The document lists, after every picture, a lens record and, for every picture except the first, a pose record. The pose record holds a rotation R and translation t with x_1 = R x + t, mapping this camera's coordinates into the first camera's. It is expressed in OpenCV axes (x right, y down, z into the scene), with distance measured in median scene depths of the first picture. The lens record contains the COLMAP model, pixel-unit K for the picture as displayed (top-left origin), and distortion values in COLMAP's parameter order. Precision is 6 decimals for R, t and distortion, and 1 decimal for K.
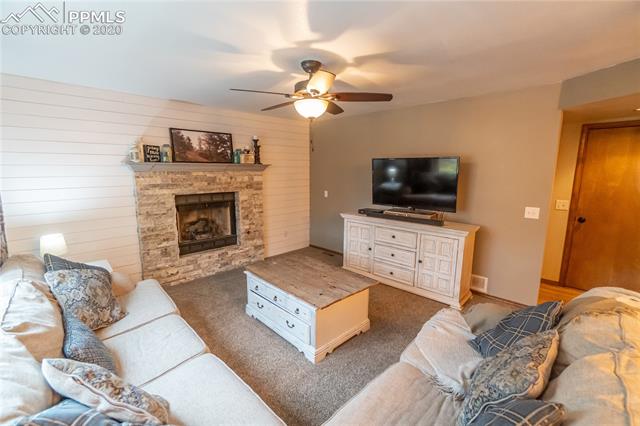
lens RADIAL K [[280.0, 0, 317.2], [0, 280.0, 213.4], [0, 0, 1]] dist [-0.007503, 0.000130]
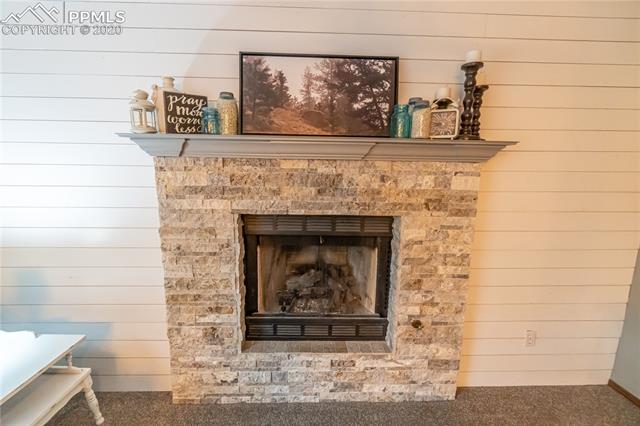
lens RADIAL K [[280.0, 0, 317.2], [0, 280.0, 213.4], [0, 0, 1]] dist [-0.007503, 0.000130]
pose [[0.733417, 0.123535, -0.668460, -0.121477], [-0.120092, 0.991428, 0.051460, -0.092545], [0.669087, 0.042535, 0.741966, 0.687889]]
